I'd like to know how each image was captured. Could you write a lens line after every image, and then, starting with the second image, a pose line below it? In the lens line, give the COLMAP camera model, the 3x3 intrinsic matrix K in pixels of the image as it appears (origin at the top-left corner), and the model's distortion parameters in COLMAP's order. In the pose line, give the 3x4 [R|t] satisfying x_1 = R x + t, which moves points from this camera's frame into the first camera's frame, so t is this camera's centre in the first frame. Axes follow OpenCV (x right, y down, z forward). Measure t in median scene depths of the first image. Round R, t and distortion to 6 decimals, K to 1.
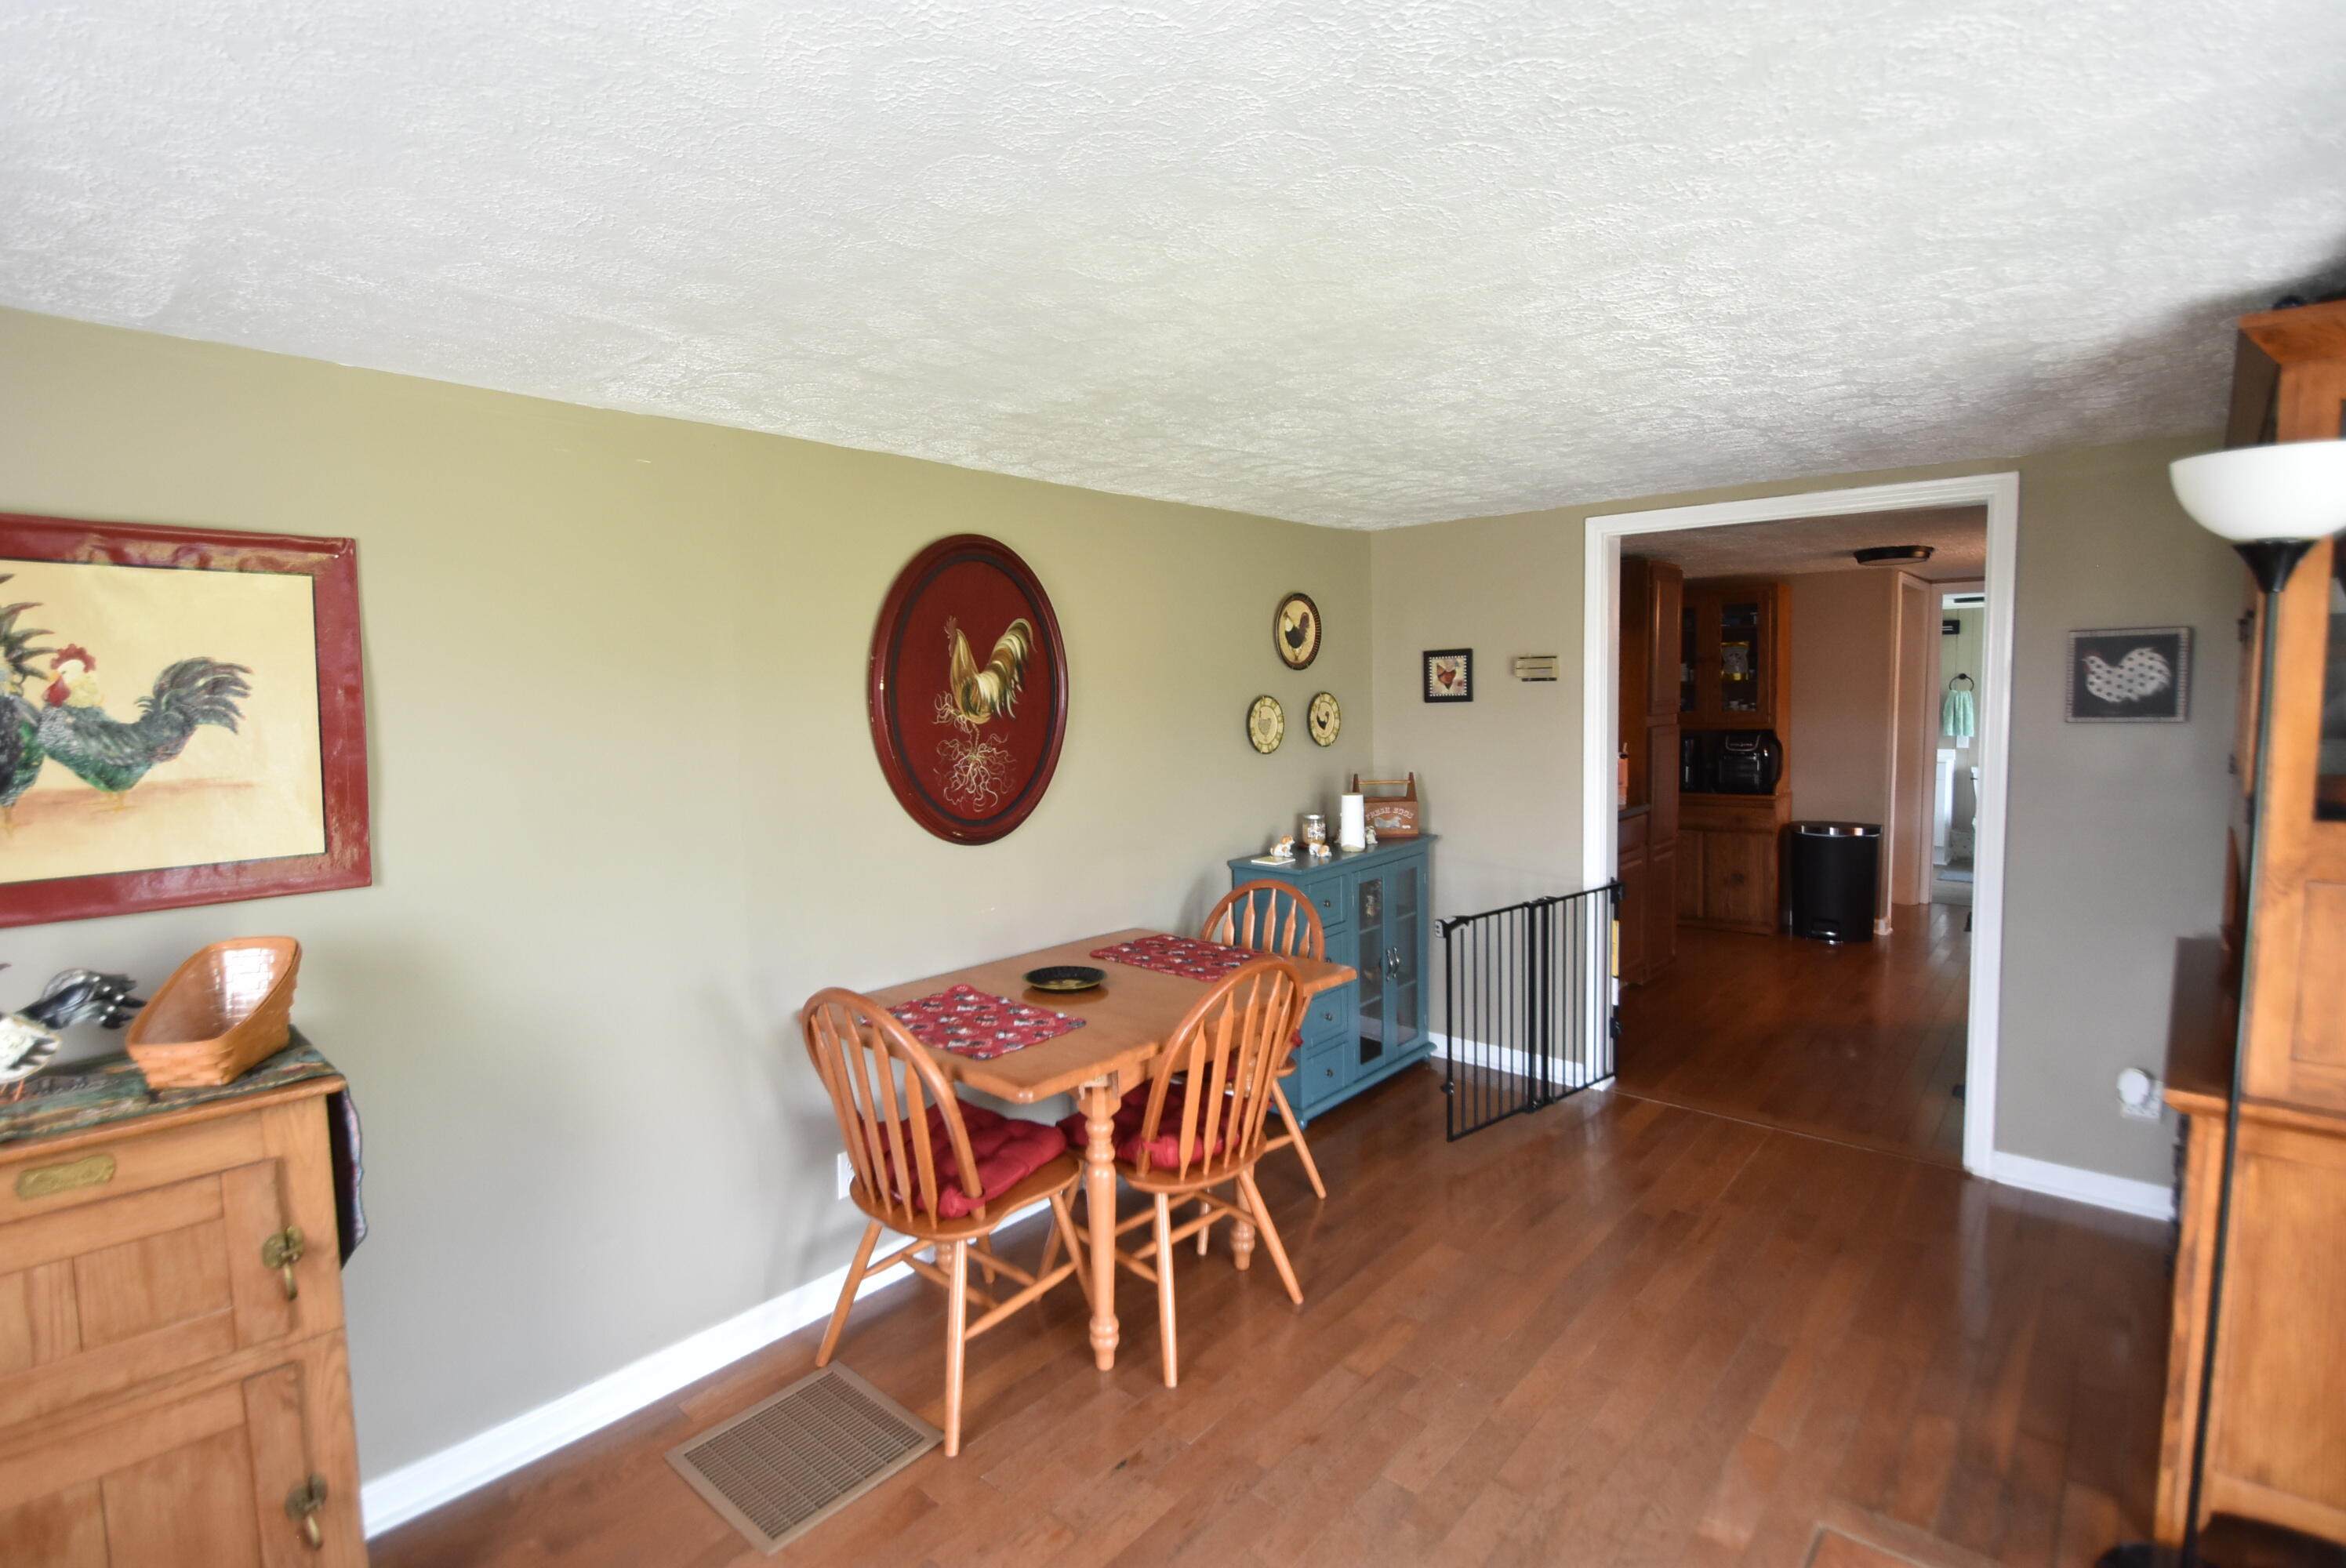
lens RADIAL K [[1085.5, 0, 1167.9], [0, 1085.5, 781.4], [0, 0, 1]] dist [0.002058, 0.000087]
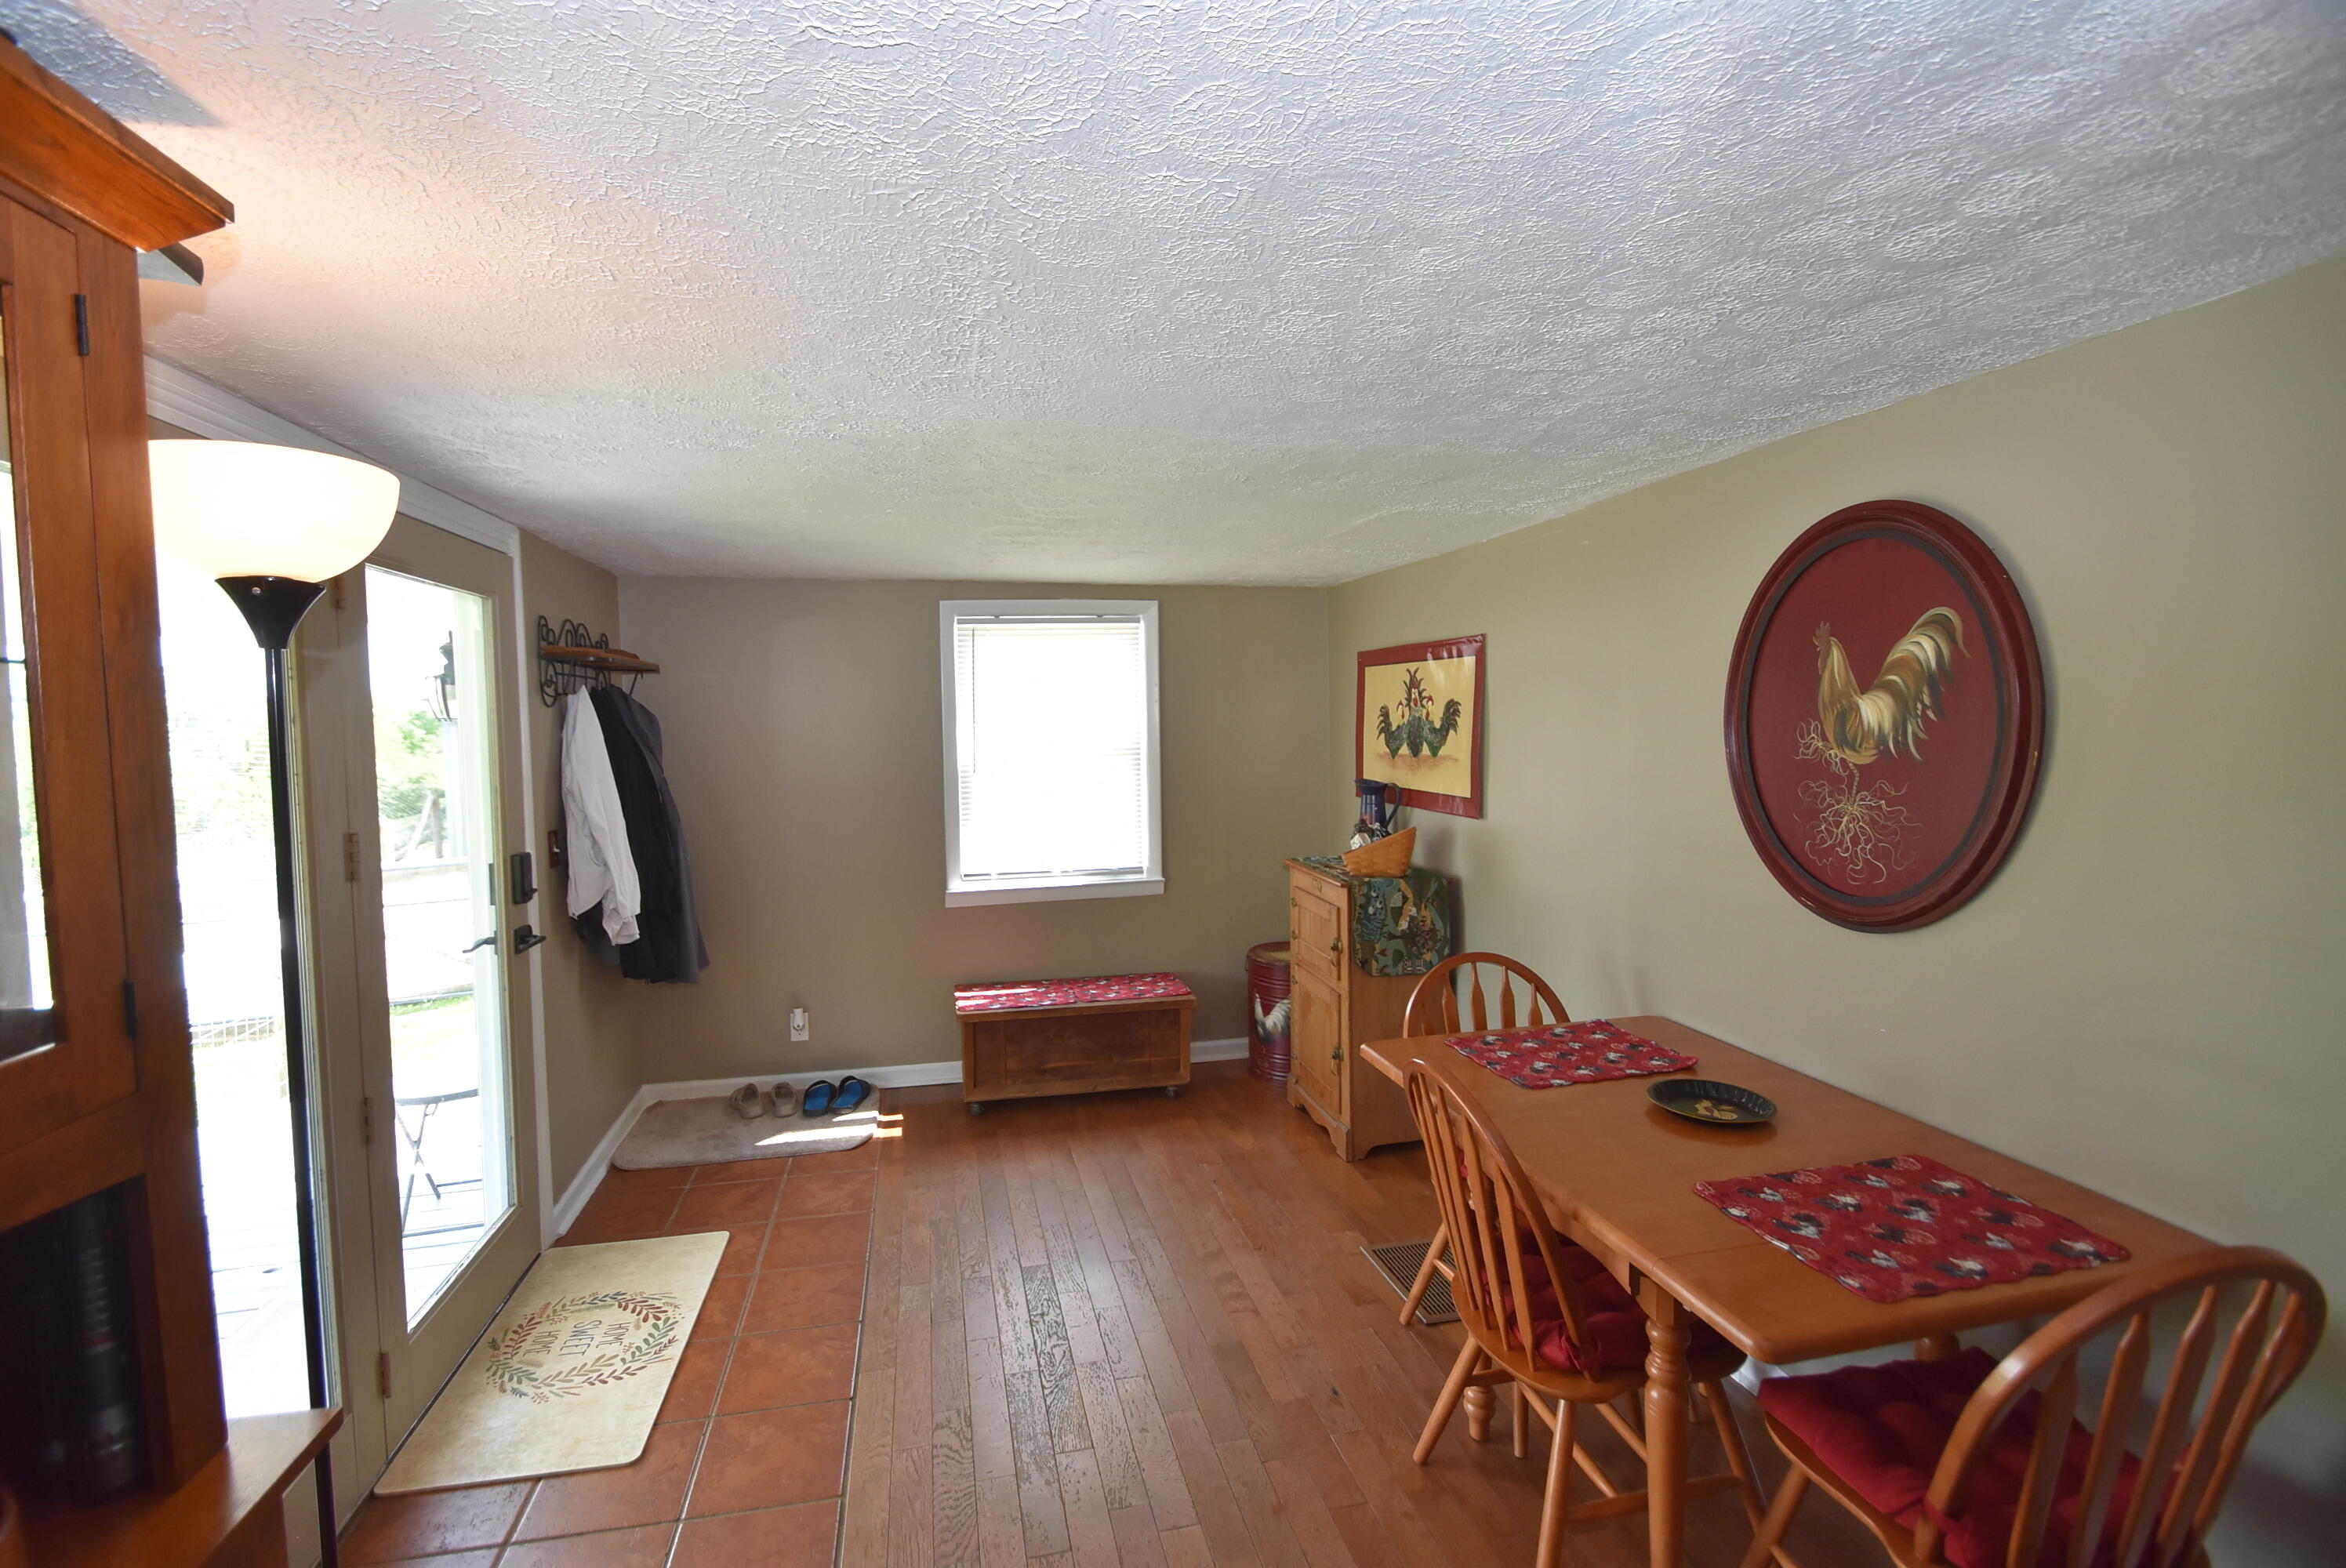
lens RADIAL K [[1070.8, 0, 1166.6], [0, 1070.8, 783.7], [0, 0, 1]] dist [-0.000548, -0.000069]
pose [[-0.589040, 0.070856, -0.804992, 0.681663], [-0.049711, 0.991085, 0.123611, -0.106365], [0.806574, 0.112829, -0.580266, 1.053825]]
